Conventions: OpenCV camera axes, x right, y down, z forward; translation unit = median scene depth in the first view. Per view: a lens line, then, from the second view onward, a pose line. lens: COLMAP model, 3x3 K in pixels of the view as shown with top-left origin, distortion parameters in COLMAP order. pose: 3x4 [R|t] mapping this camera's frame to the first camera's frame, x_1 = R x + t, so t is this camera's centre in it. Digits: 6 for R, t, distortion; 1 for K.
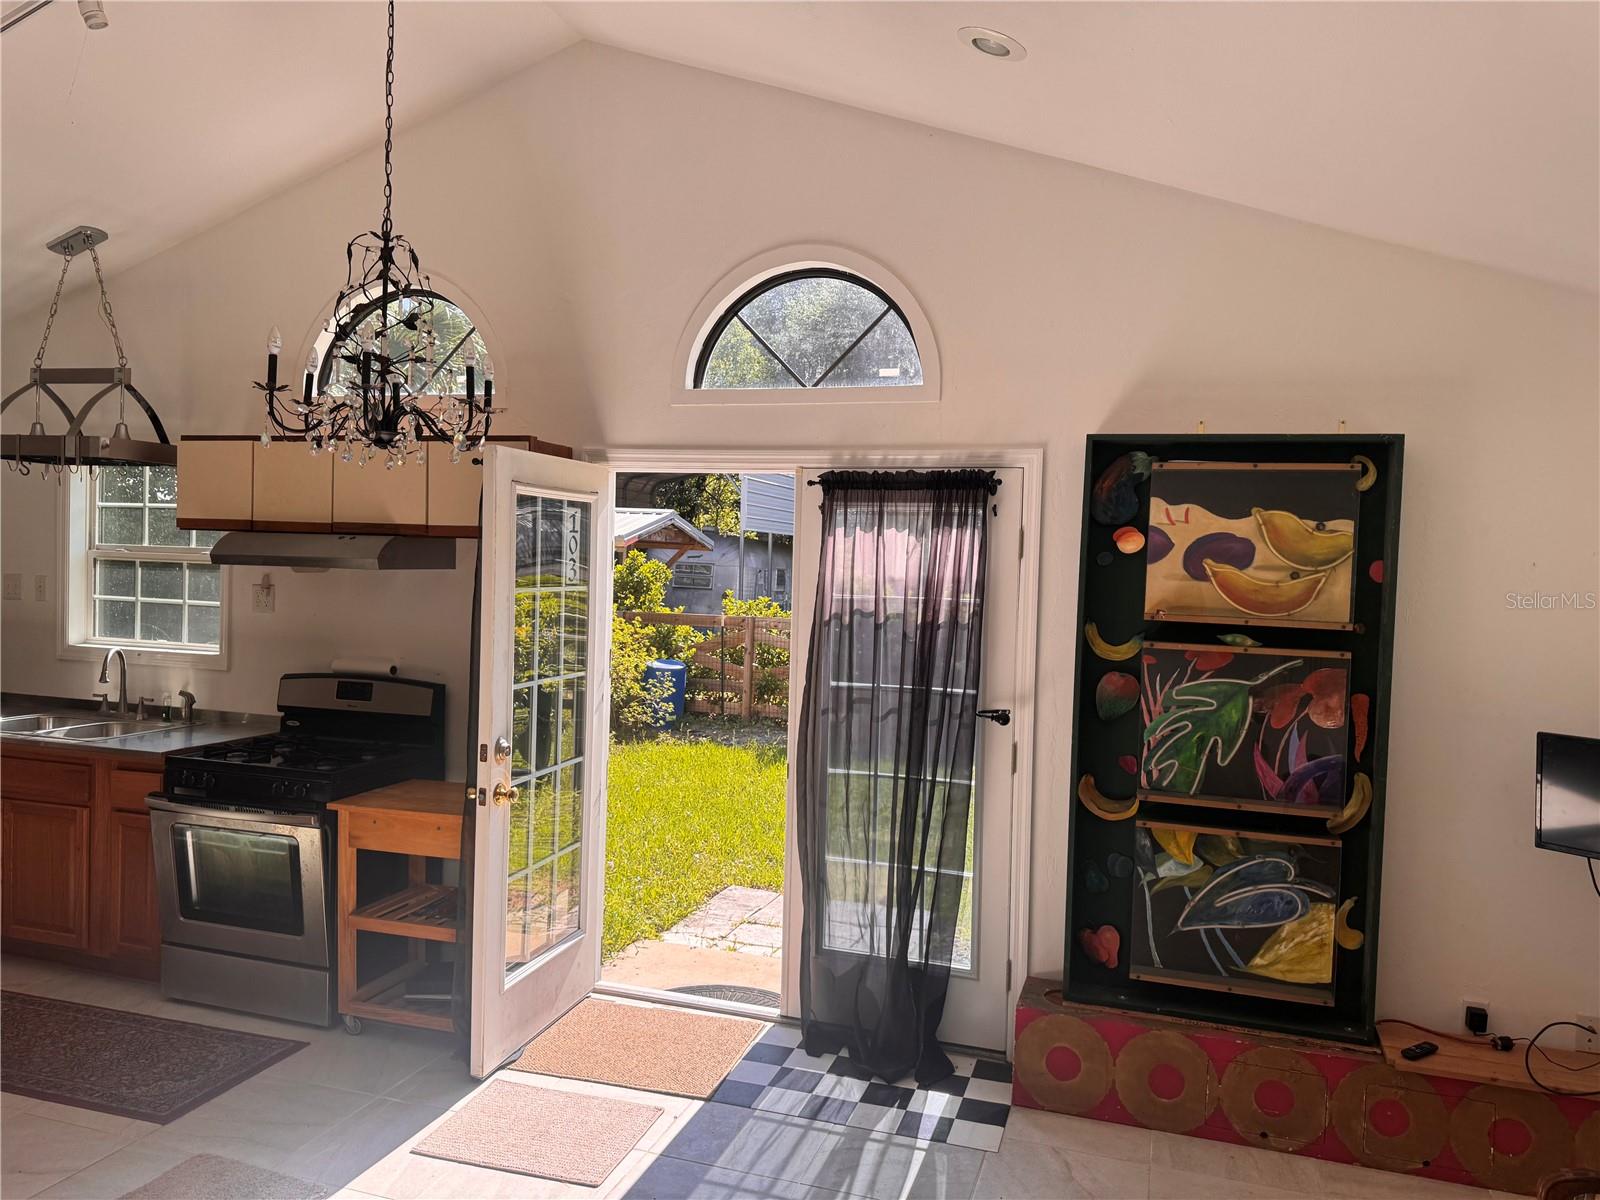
lens RADIAL K [[1121.5, 0, 800.7], [0, 1121.5, 593.7], [0, 0, 1]] dist [0.031925, -0.040606]
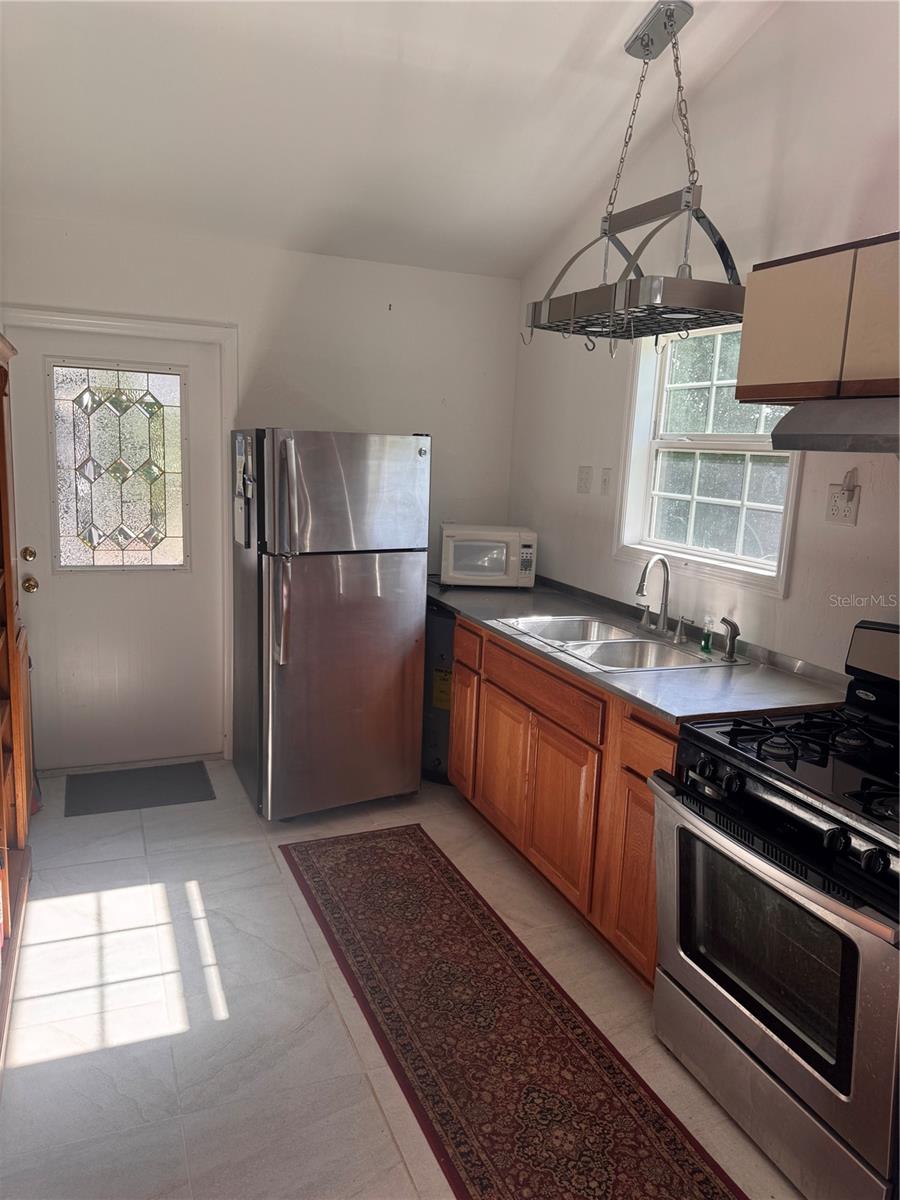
lens RADIAL K [[839.9, 0, 446.6], [0, 839.9, 609.4], [0, 0, 1]] dist [0.103914, -0.145931]
pose [[0.642401, 0.143506, -0.752812, -0.288526], [-0.039887, 0.987241, 0.154158, -0.004159], [0.765330, -0.069004, 0.639929, 0.597251]]
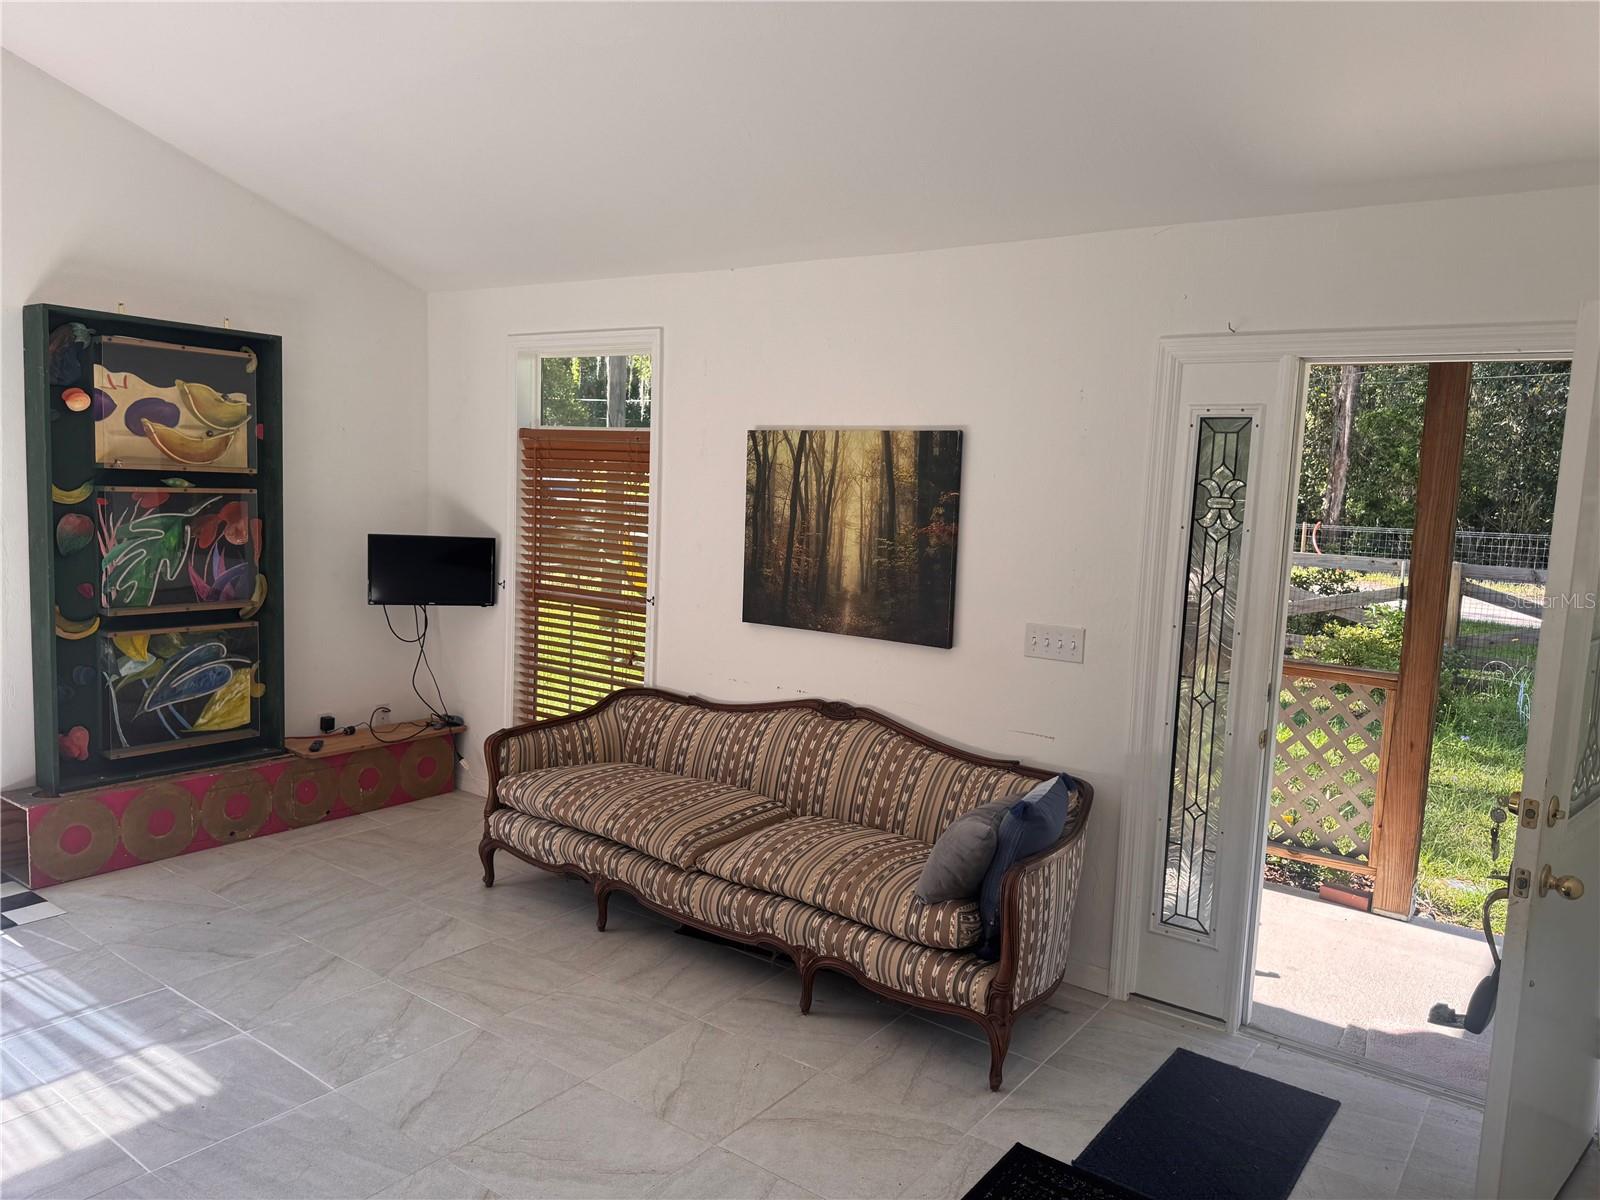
lens RADIAL K [[1121.5, 0, 800.7], [0, 1121.5, 593.7], [0, 0, 1]] dist [0.031925, -0.040606]
pose [[0.323707, -0.116534, 0.938953, -0.582905], [-0.011186, 0.991845, 0.126955, -0.004789], [-0.946091, -0.051599, 0.319764, -0.098295]]
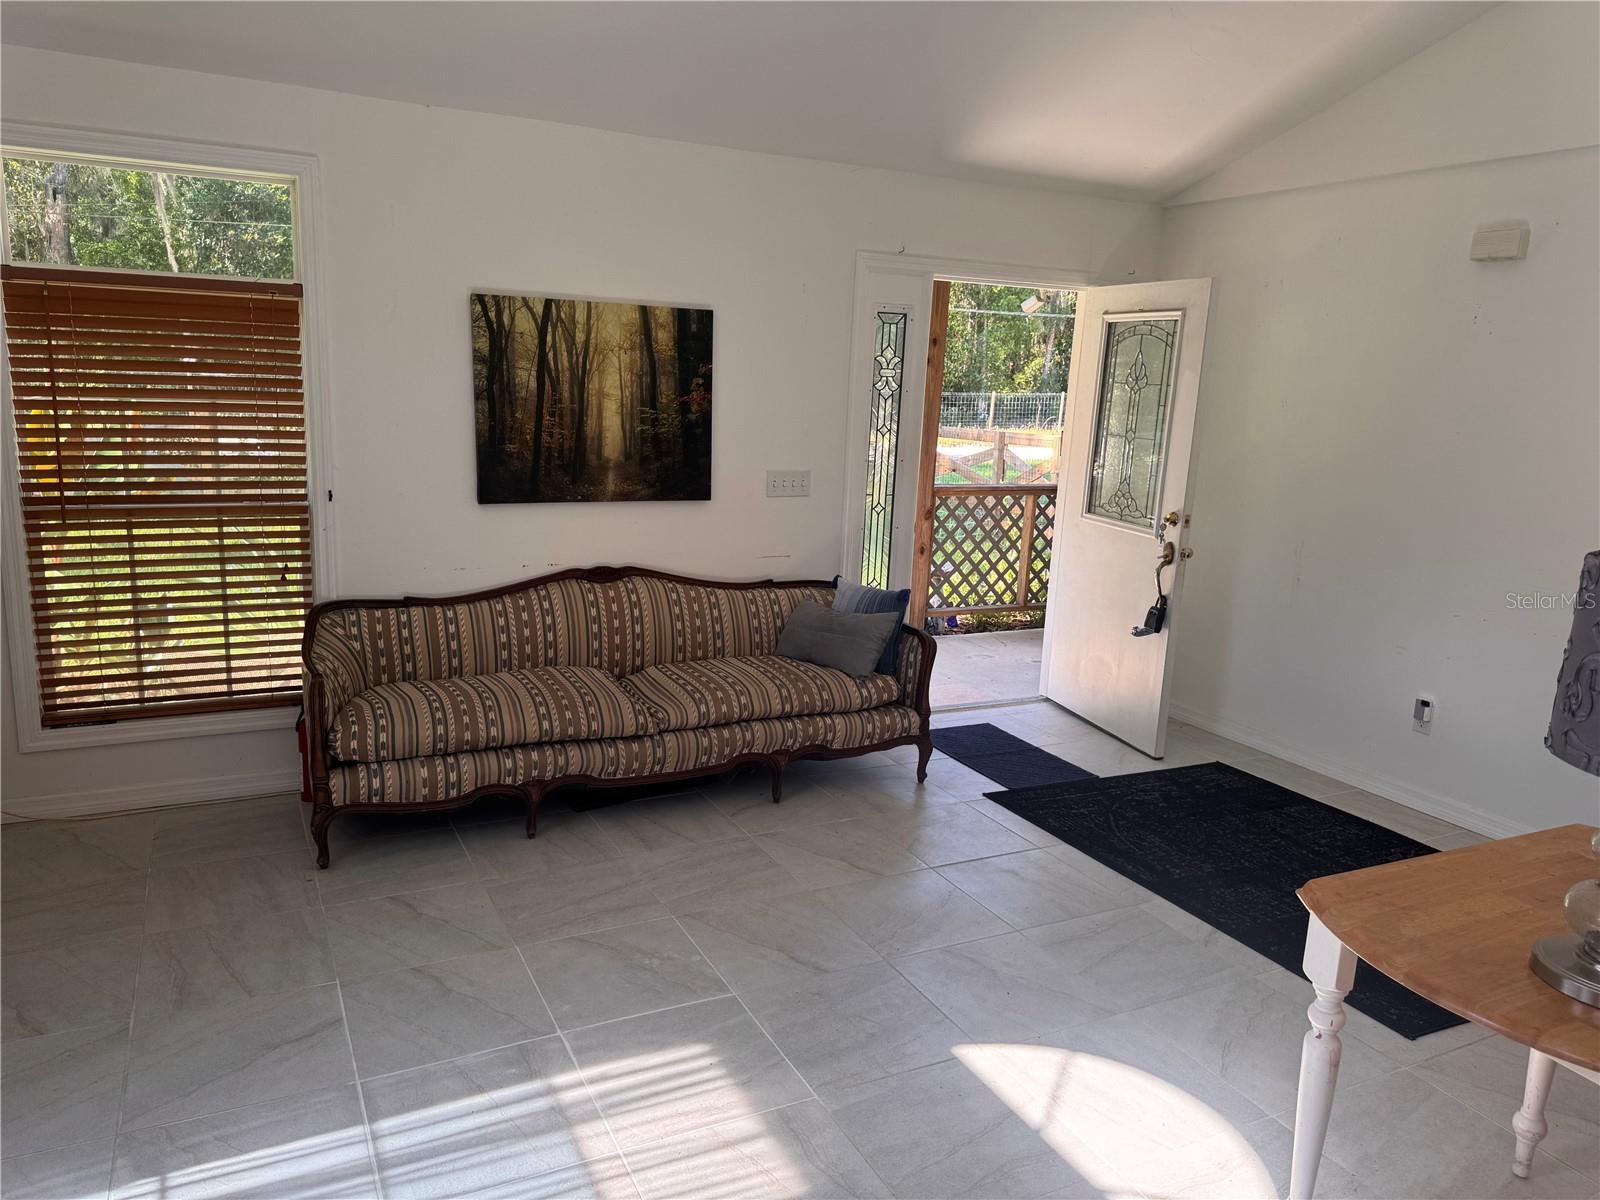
lens RADIAL K [[1101.9, 0, 840.7], [0, 1101.9, 638.7], [0, 0, 1]] dist [-0.000666, -0.003412]
pose [[-0.719620, -0.223210, 0.657514, -0.500059], [-0.057171, 0.962755, 0.264261, -0.005326], [-0.692010, 0.152577, -0.705579, 0.893709]]
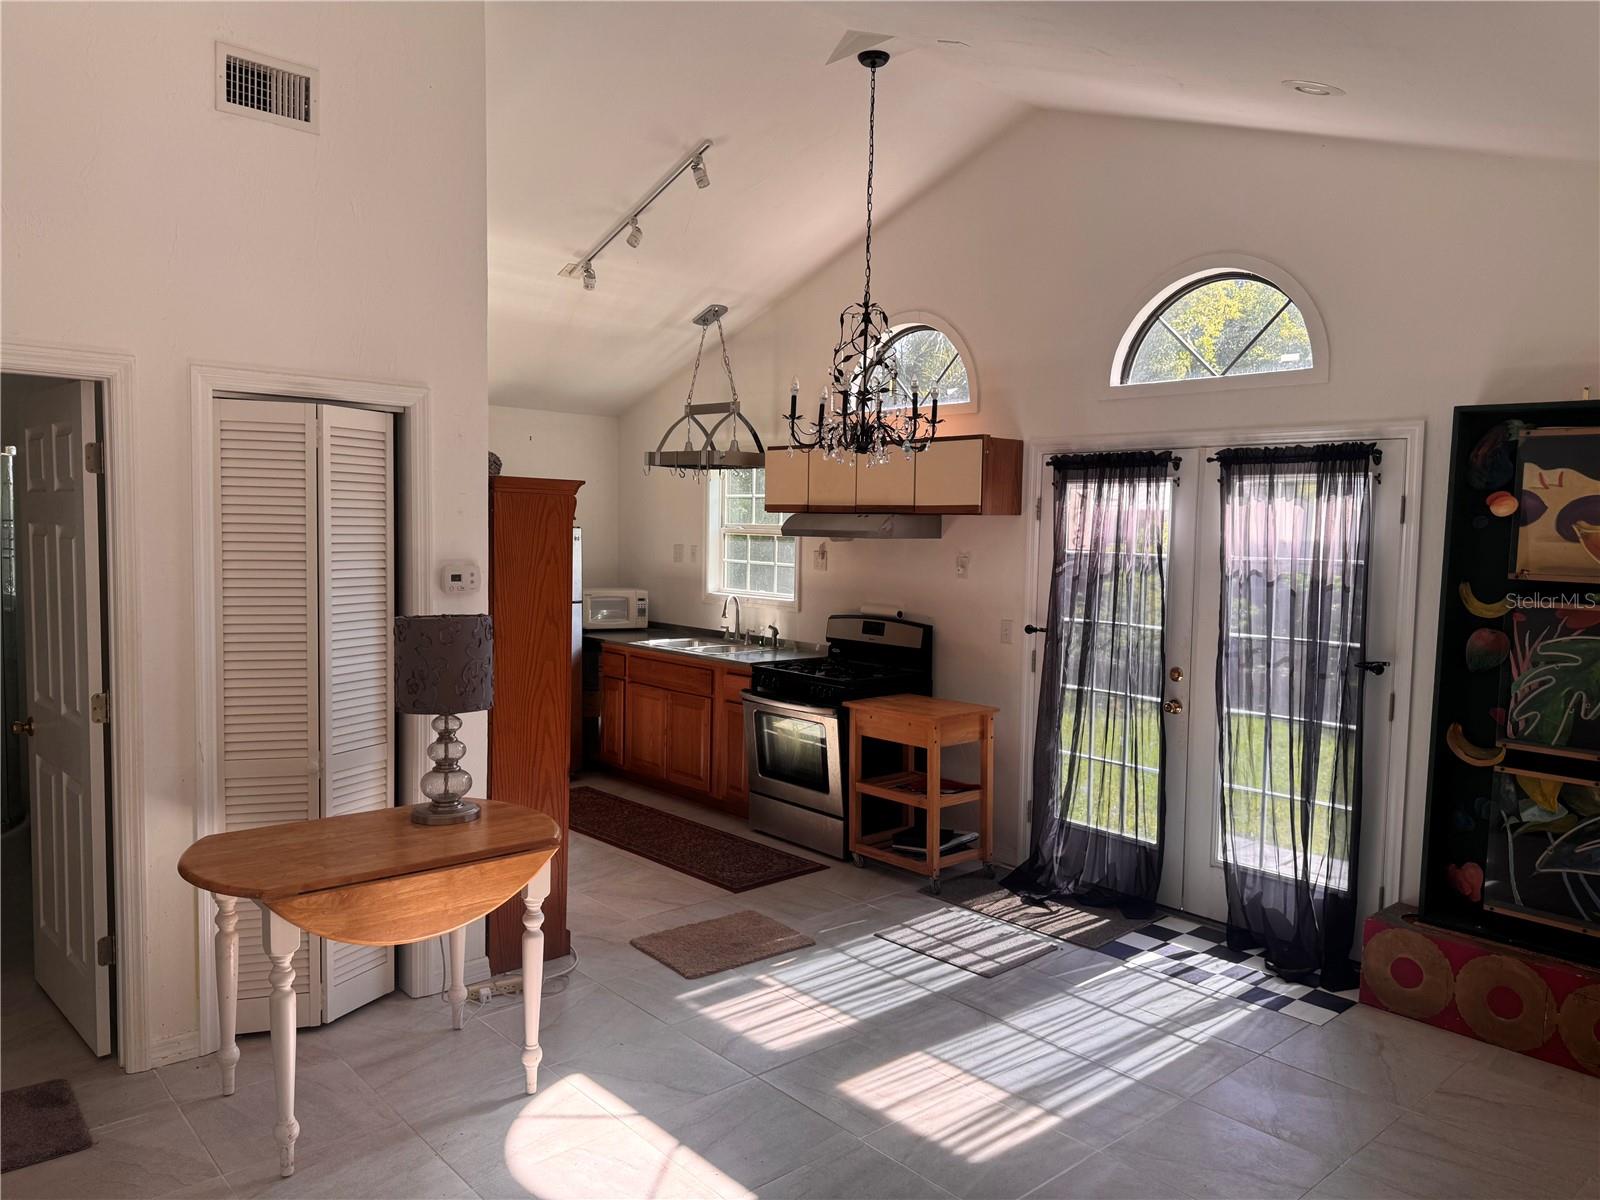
lens RADIAL K [[1125.4, 0, 805.8], [0, 1125.4, 604.1], [0, 0, 1]] dist [0.005512, -0.010414]
pose [[0.860034, 0.021348, -0.509790, 0.267580], [-0.004960, 0.999427, 0.033486, 0.014102], [0.510213, -0.026271, 0.859647, -0.247293]]
